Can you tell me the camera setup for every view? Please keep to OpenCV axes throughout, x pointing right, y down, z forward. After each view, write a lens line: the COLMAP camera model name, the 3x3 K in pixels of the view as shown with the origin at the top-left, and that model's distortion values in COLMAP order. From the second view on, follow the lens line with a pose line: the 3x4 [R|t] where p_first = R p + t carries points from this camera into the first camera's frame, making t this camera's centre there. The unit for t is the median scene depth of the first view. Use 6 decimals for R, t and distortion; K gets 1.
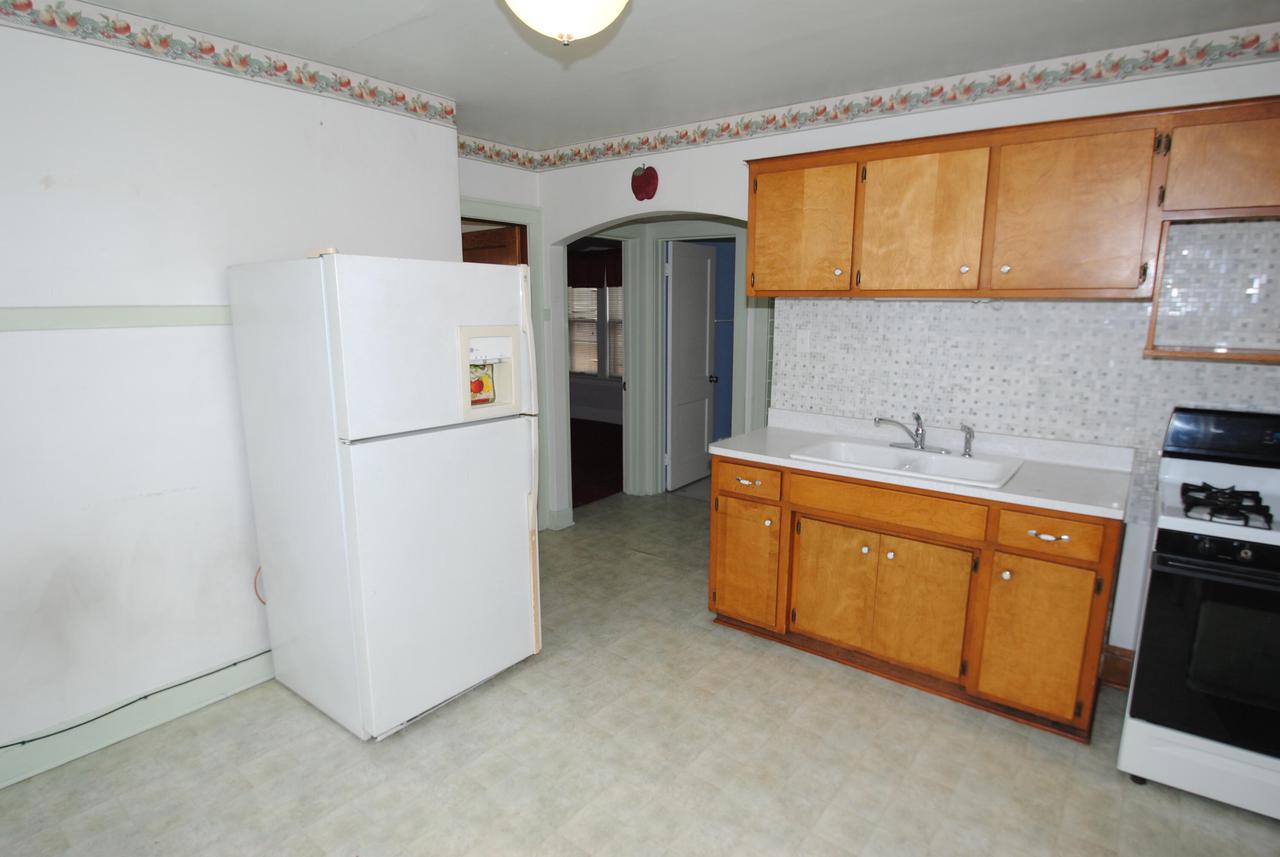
lens RADIAL K [[681.8, 0, 659.1], [0, 681.8, 436.1], [0, 0, 1]] dist [-0.000236, -0.019929]
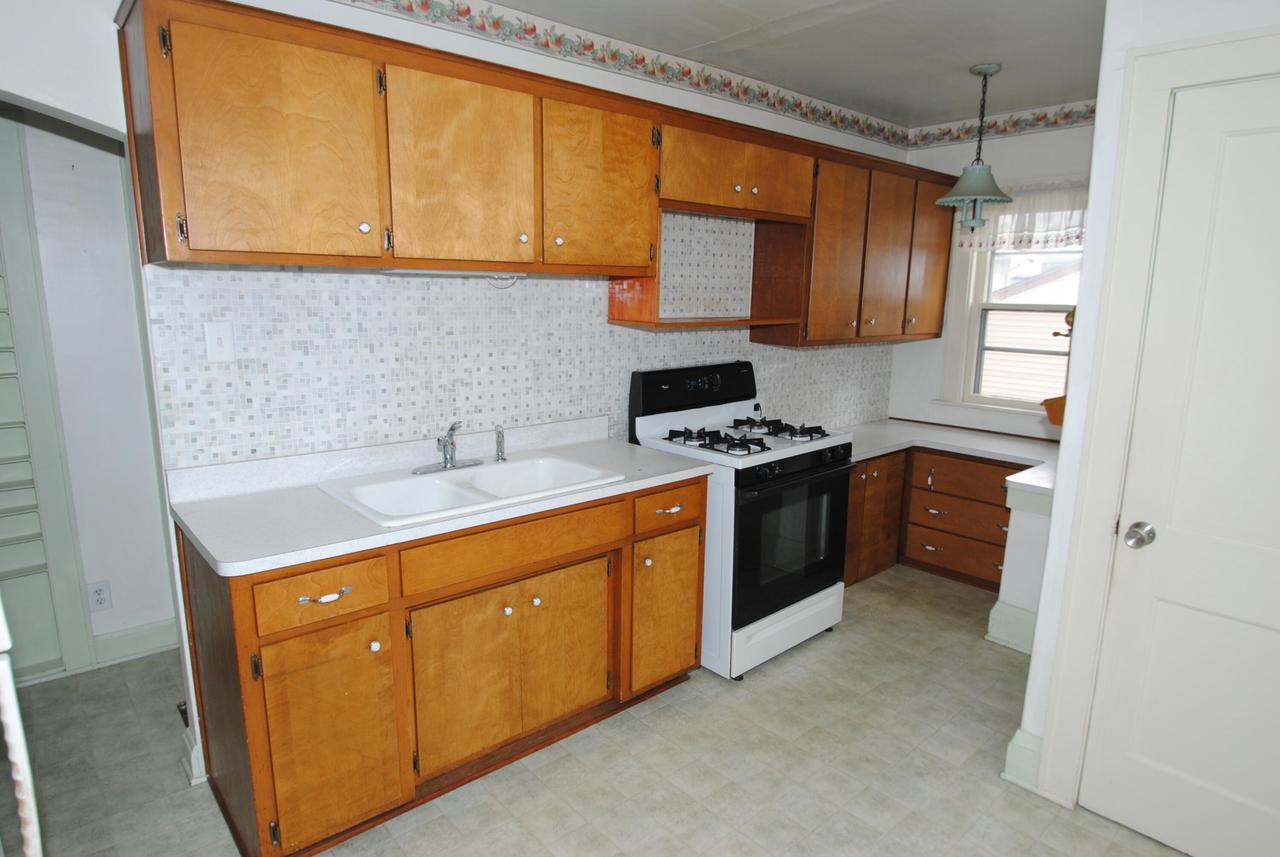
lens RADIAL K [[730.8, 0, 648.8], [0, 730.8, 436.5], [0, 0, 1]] dist [-0.019914, 0.000461]
pose [[0.193712, -0.193736, 0.961739, -0.382866], [0.176247, 0.971231, 0.160149, -0.114104], [-0.965097, 0.138481, 0.222284, 0.624897]]
